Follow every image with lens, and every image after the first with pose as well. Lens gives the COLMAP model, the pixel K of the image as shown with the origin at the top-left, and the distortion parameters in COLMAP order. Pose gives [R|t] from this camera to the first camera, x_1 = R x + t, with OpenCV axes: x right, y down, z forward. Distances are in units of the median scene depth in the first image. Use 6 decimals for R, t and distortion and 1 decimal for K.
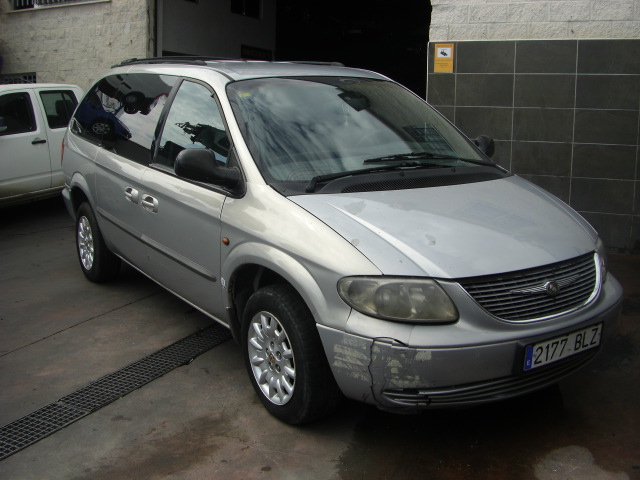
lens RADIAL K [[723.0, 0, 320.0], [0, 723.0, 240.0], [0, 0, 1]] dist [-0.212457, 0.176454]
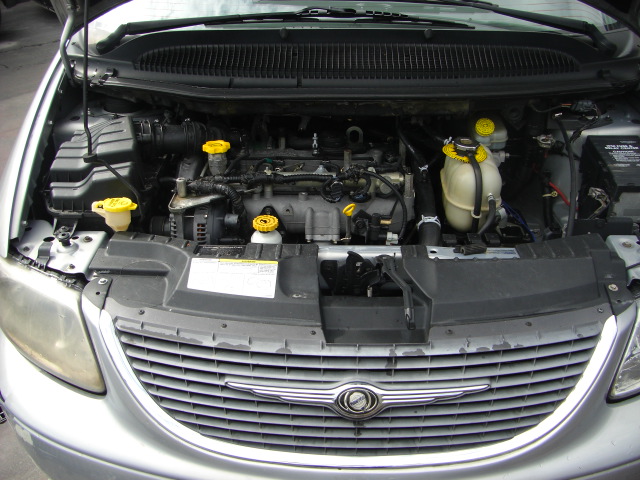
lens RADIAL K [[723.0, 0, 320.0], [0, 723.0, 240.0], [0, 0, 1]] dist [-0.212457, 0.176454]
pose [[0.814038, 0.287150, -0.504863, 0.487606], [-0.110707, 0.930012, 0.350458, -0.154705], [0.570163, -0.229394, 0.788856, 0.692403]]
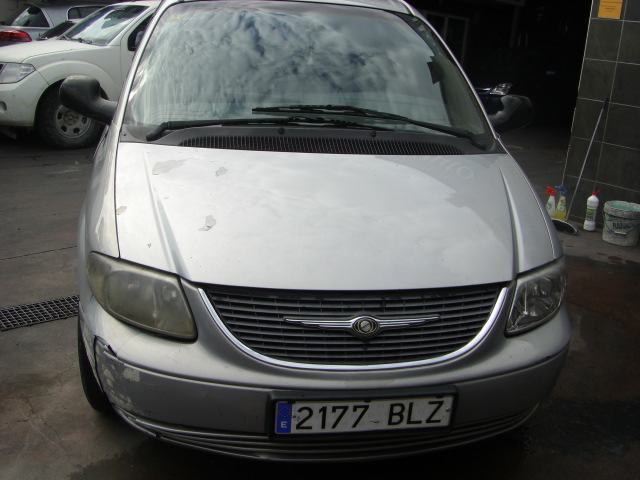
lens RADIAL K [[723.0, 0, 320.0], [0, 723.0, 240.0], [0, 0, 1]] dist [-0.212457, 0.176454]
pose [[0.909796, 0.178809, -0.374566, 0.528372], [-0.144930, 0.982500, 0.116997, -0.085099], [0.388931, -0.052157, 0.919789, 0.364888]]
